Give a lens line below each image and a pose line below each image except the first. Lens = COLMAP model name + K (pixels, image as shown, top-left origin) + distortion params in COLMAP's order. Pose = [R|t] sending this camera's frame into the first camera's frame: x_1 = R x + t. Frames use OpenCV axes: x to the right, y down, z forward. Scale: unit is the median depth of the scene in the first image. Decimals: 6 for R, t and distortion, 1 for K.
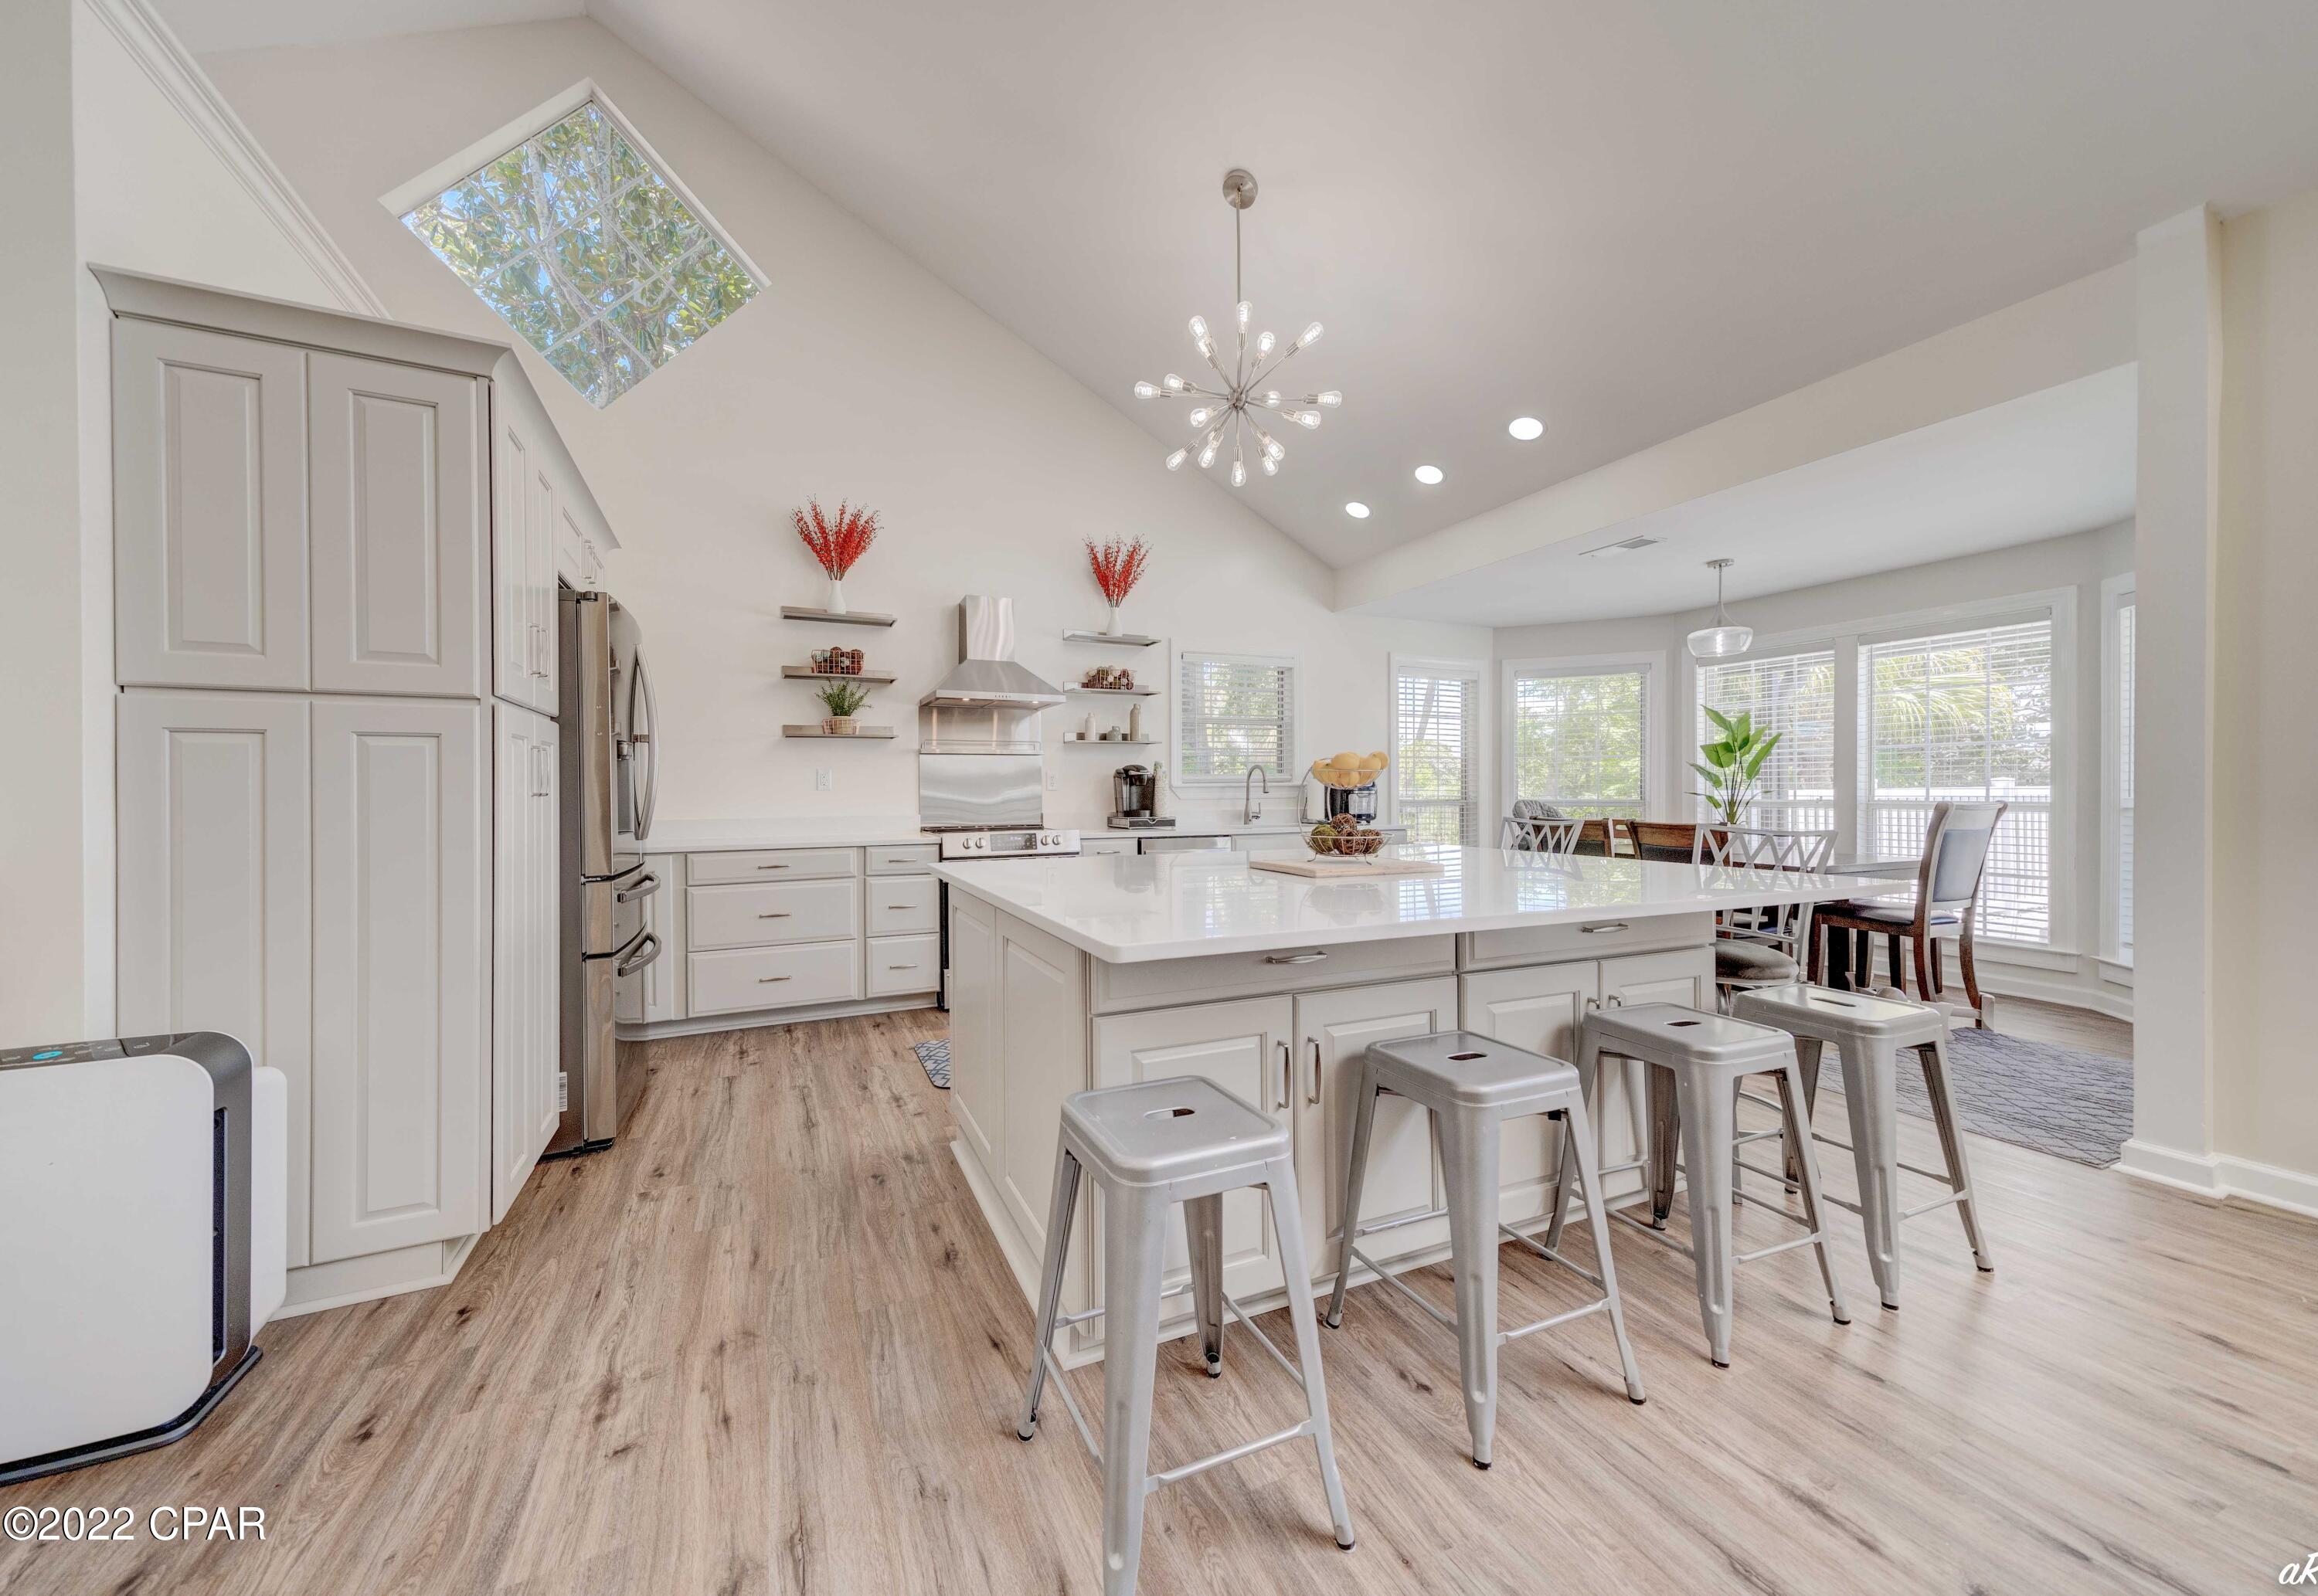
lens RADIAL K [[799.4, 0, 1093.4], [0, 799.4, 793.9], [0, 0, 1]] dist [0.011537, 0.000094]
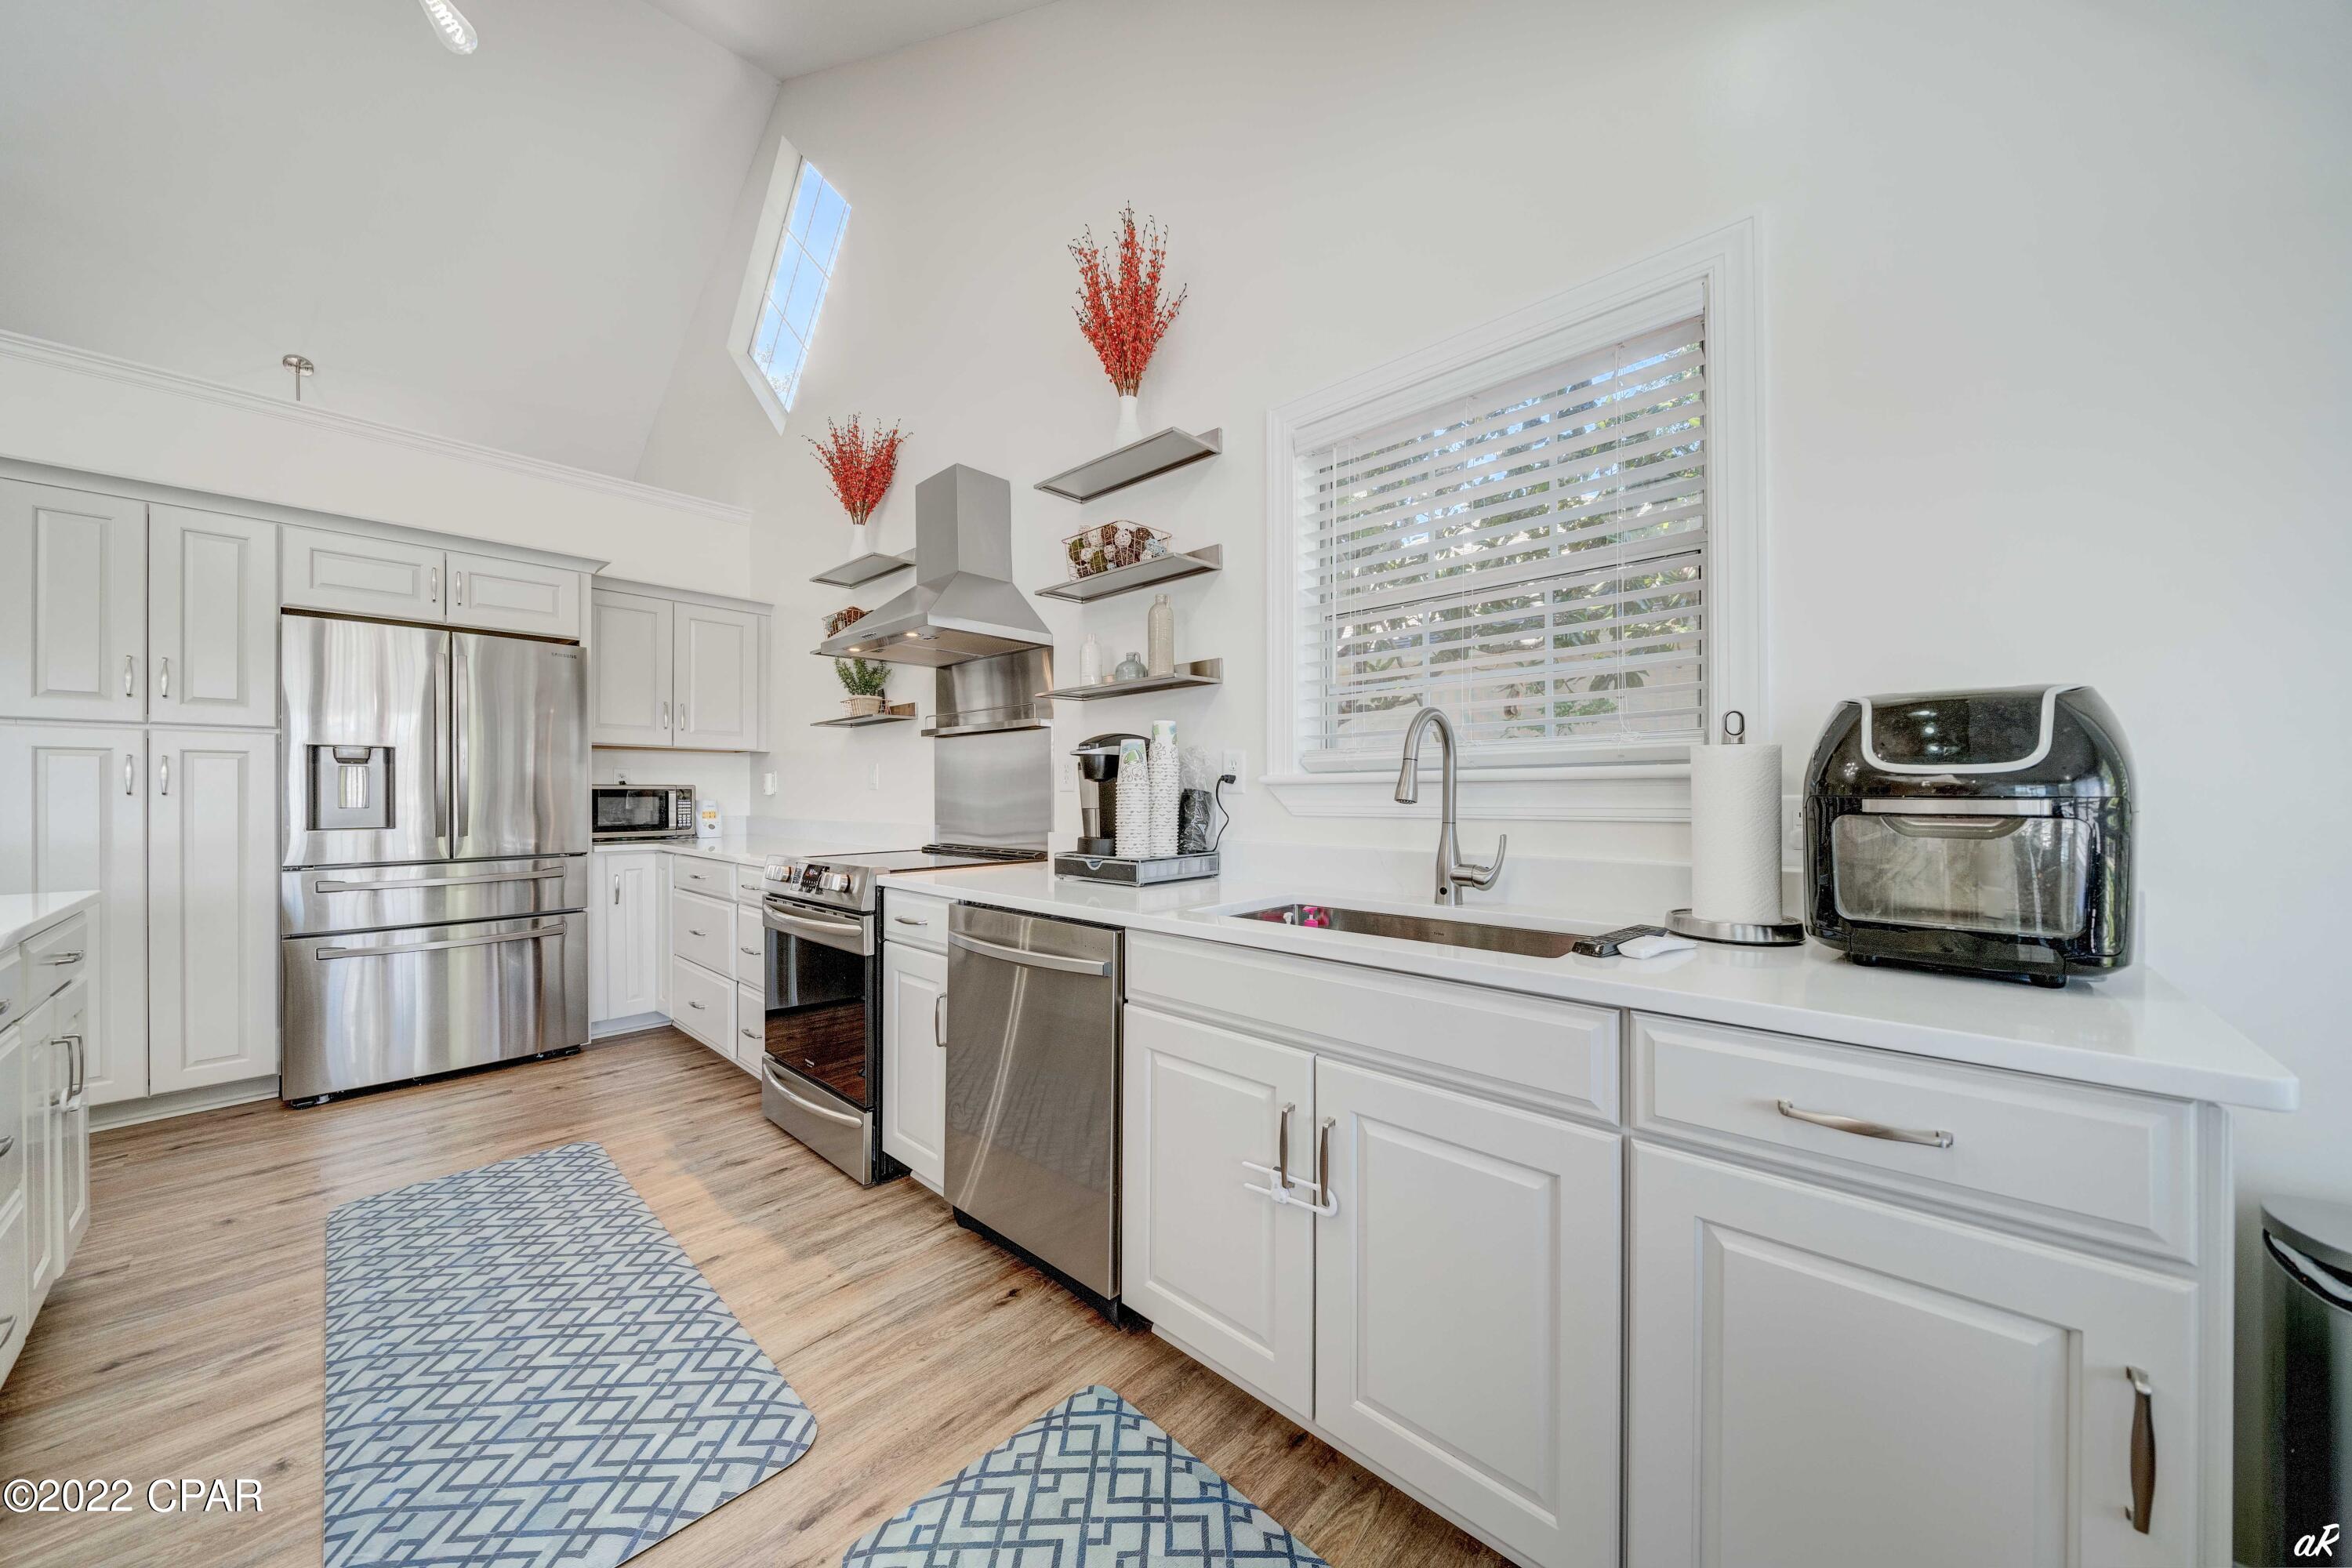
lens RADIAL K [[816.1, 0, 1153.0], [0, 816.1, 792.1], [0, 0, 1]] dist [0.004940, -0.000637]
pose [[0.401190, 0.007418, -0.915965, 0.543967], [-0.006794, 0.999964, 0.005122, -0.008158], [0.915970, 0.004169, 0.401226, 0.969204]]
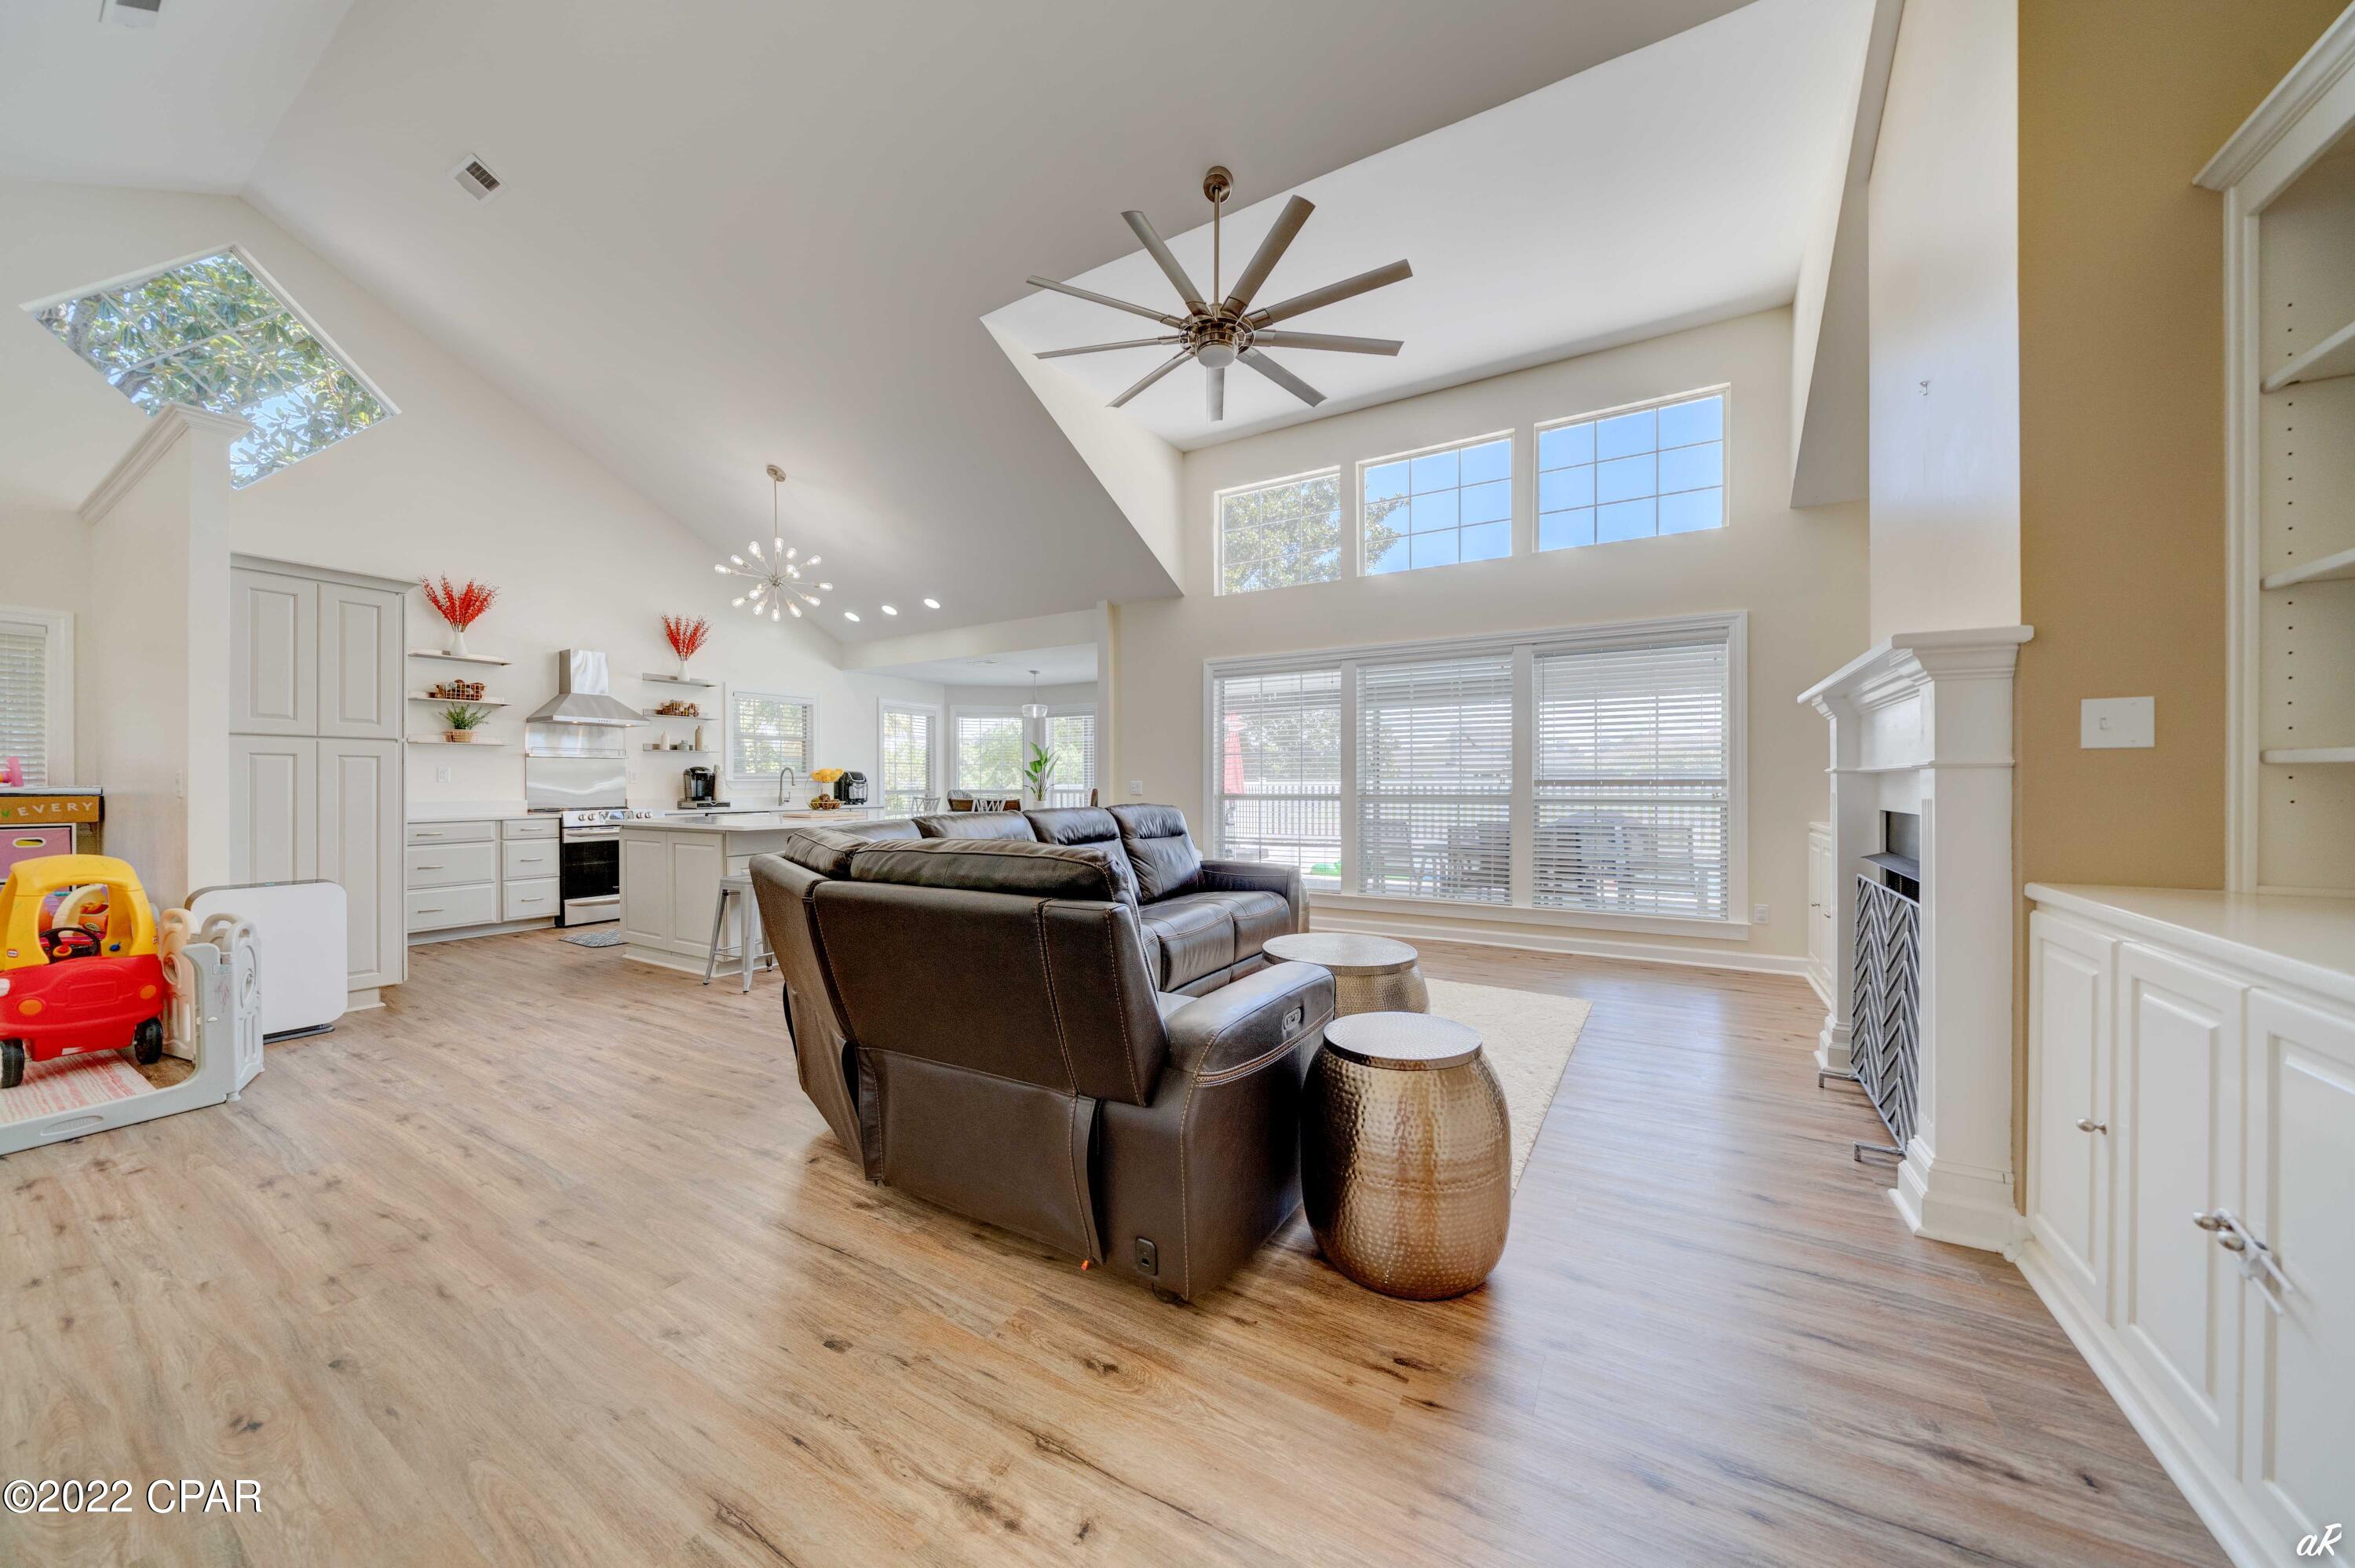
lens RADIAL K [[817.0, 0, 1169.8], [0, 817.0, 784.5], [0, 0, 1]] dist [0.004940, -0.000637]
pose [[0.803687, 0.000985, 0.595052, -0.180088], [0.002261, 0.999986, -0.004708, 0.008130], [-0.595048, 0.005129, 0.803673, -0.900471]]
